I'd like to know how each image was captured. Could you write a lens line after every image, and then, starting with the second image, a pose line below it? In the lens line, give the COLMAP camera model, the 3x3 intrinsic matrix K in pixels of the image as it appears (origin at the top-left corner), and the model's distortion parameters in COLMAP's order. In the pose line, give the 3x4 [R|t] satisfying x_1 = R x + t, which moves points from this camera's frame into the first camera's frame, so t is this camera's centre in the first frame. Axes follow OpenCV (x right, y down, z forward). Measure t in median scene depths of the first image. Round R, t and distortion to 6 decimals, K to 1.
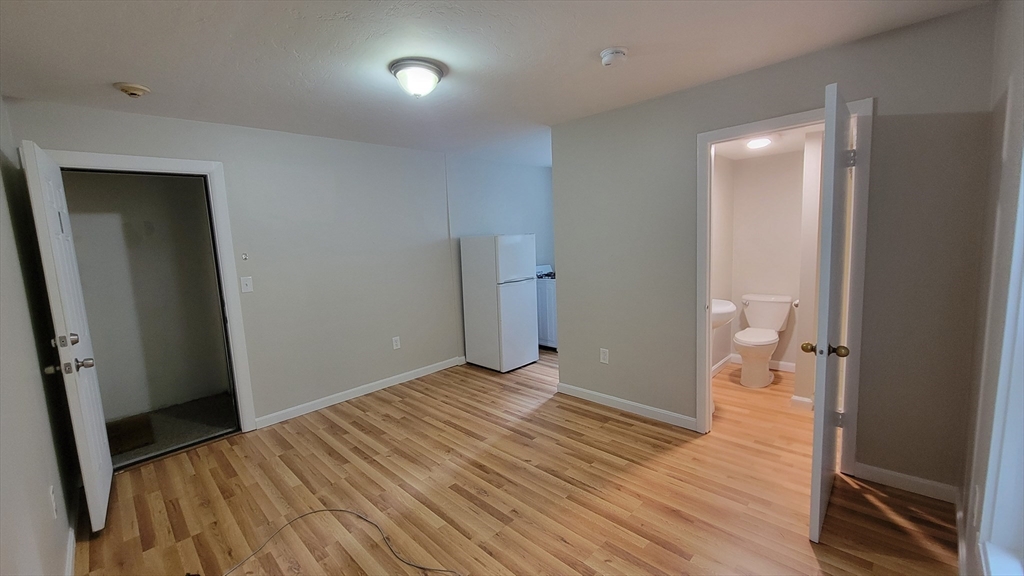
lens RADIAL K [[415.4, 0, 511.2], [0, 415.4, 286.8], [0, 0, 1]] dist [0.000520, -0.000007]
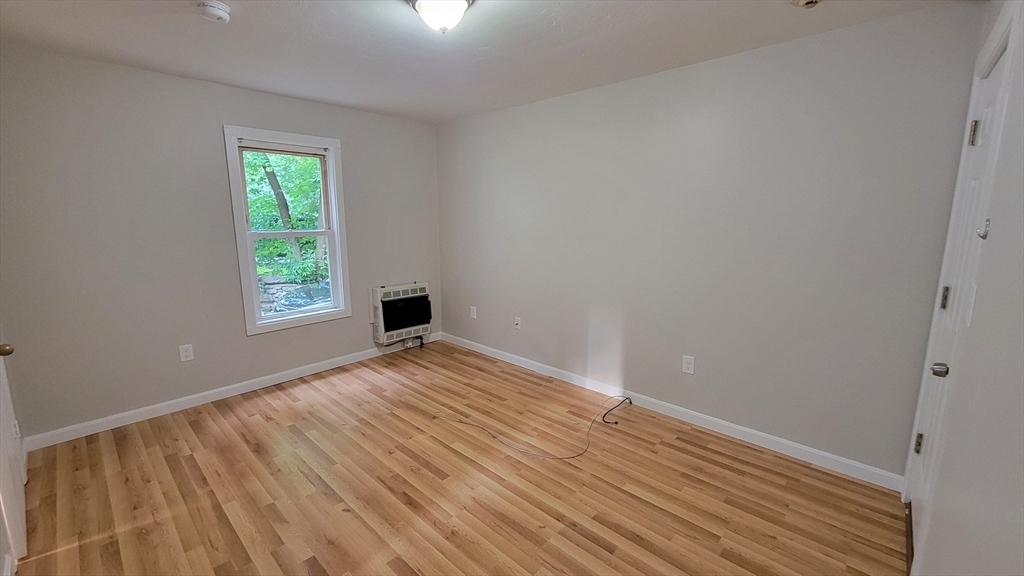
lens RADIAL K [[415.4, 0, 511.2], [0, 415.4, 286.8], [0, 0, 1]] dist [0.000520, -0.000007]
pose [[-0.998243, 0.054278, -0.023768, -0.254993], [0.045047, 0.955762, 0.290670, -0.172769], [0.038494, 0.289089, -0.956528, 1.564991]]
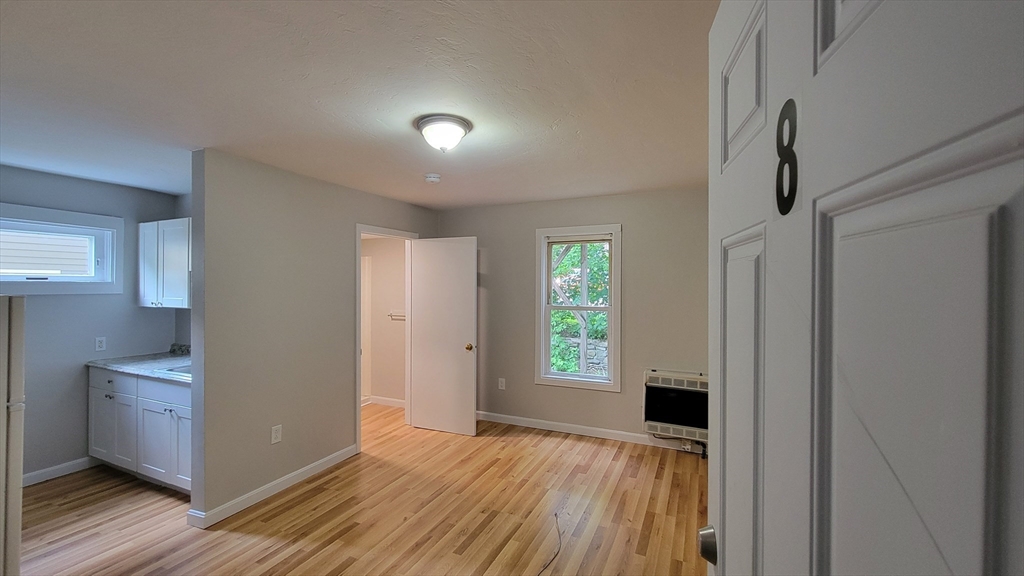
lens RADIAL K [[415.4, 0, 511.2], [0, 415.4, 286.8], [0, 0, 1]] dist [0.000520, -0.000007]
pose [[-0.339081, 0.044673, 0.939696, -0.969712], [0.129533, 0.991575, -0.000399, -0.094626], [-0.931797, 0.121586, -0.342010, 1.001174]]
